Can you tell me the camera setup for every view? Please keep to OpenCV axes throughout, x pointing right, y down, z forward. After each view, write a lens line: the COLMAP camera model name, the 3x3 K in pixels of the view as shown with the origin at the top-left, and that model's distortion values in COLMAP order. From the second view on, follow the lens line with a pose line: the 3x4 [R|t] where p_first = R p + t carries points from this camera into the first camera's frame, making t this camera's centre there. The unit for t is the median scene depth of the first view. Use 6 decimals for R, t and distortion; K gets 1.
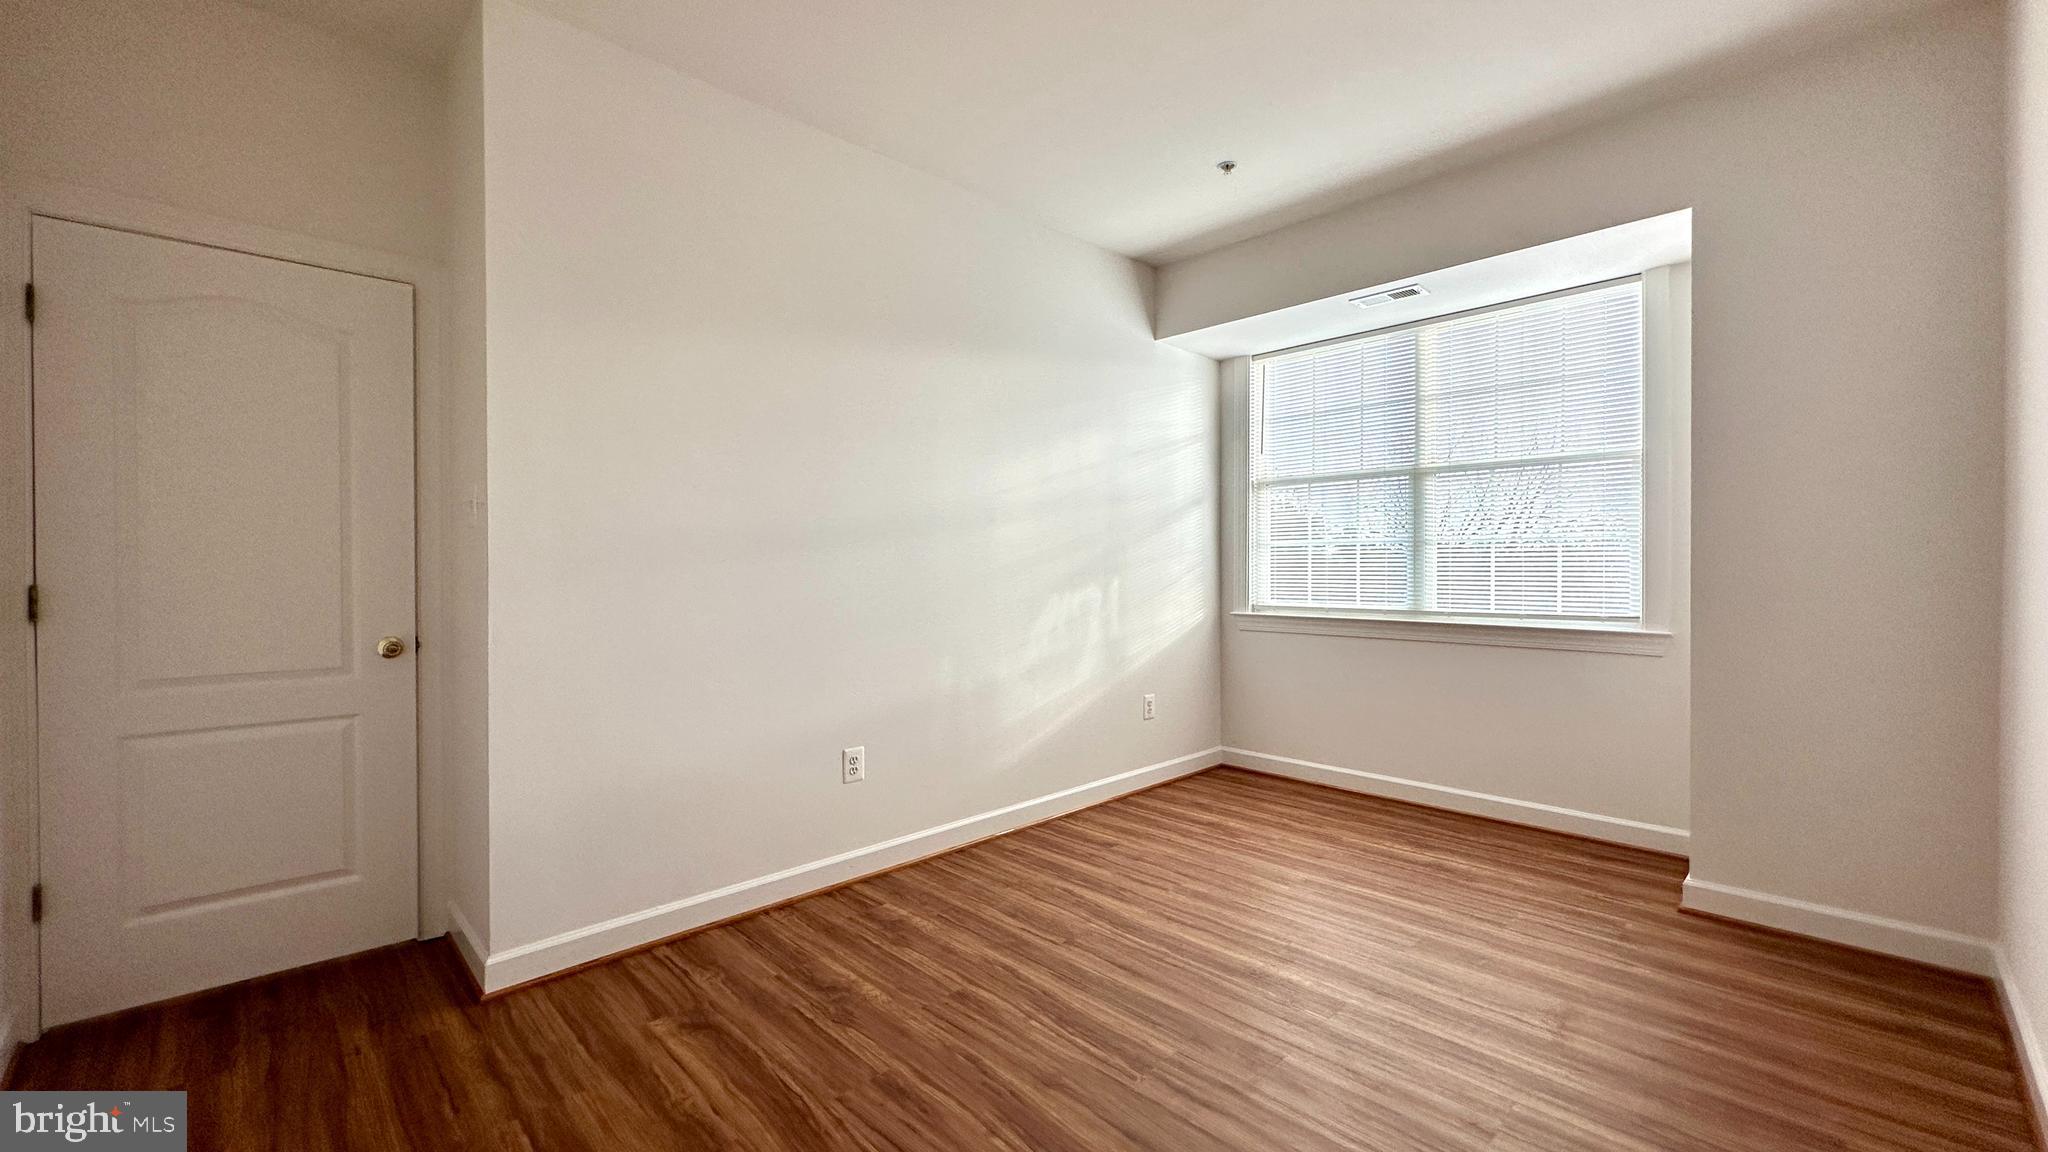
lens RADIAL K [[814.3, 0, 1013.7], [0, 814.3, 572.5], [0, 0, 1]] dist [-0.002144, -0.000346]
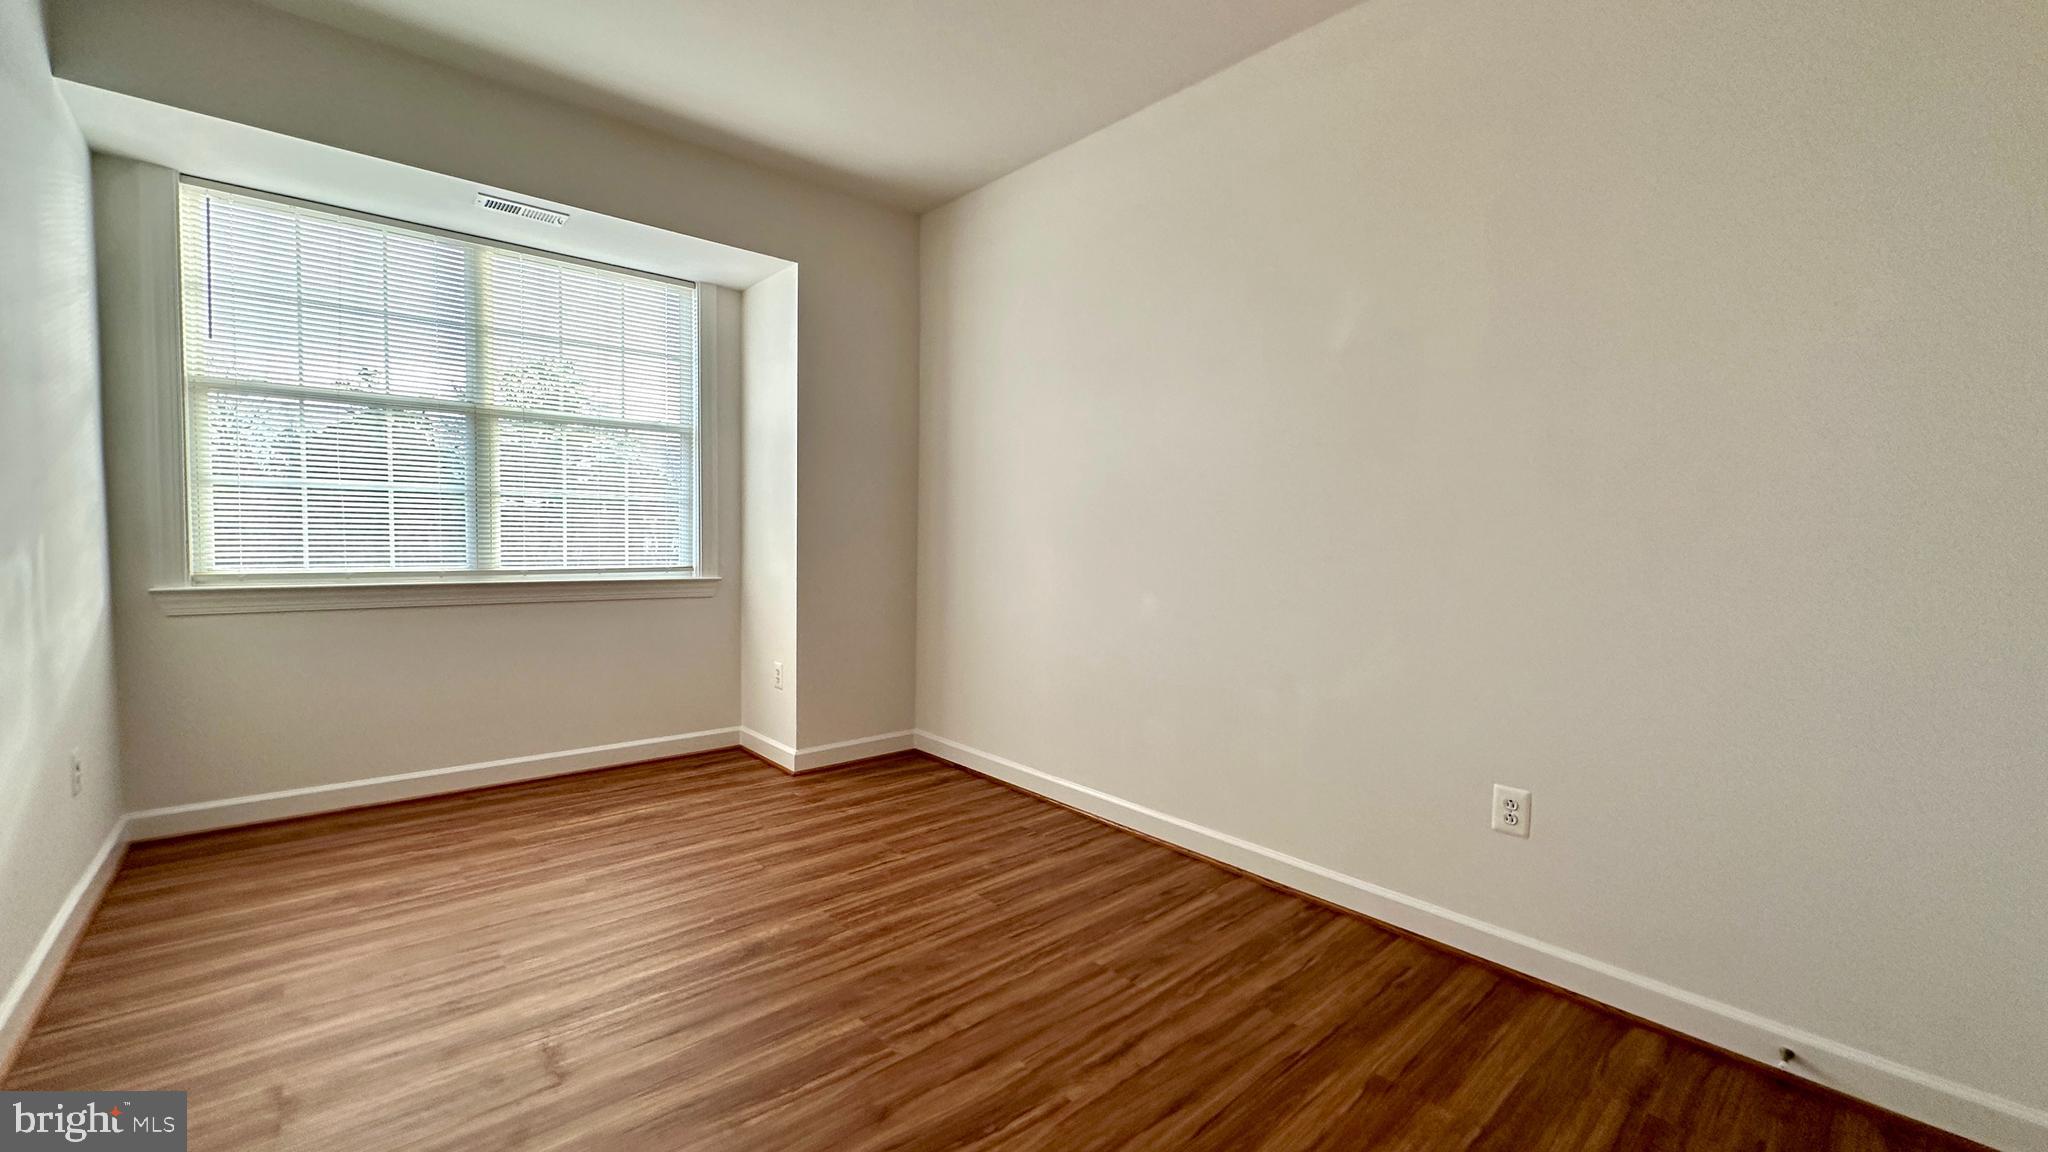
lens RADIAL K [[814.3, 0, 1035.7], [0, 814.3, 572.0], [0, 0, 1]] dist [-0.002144, -0.000346]
pose [[0.025582, -0.043951, 0.998706, -0.415673], [-0.013469, 0.998927, 0.044306, 0.001577], [-0.999582, -0.014585, 0.024963, 0.426903]]
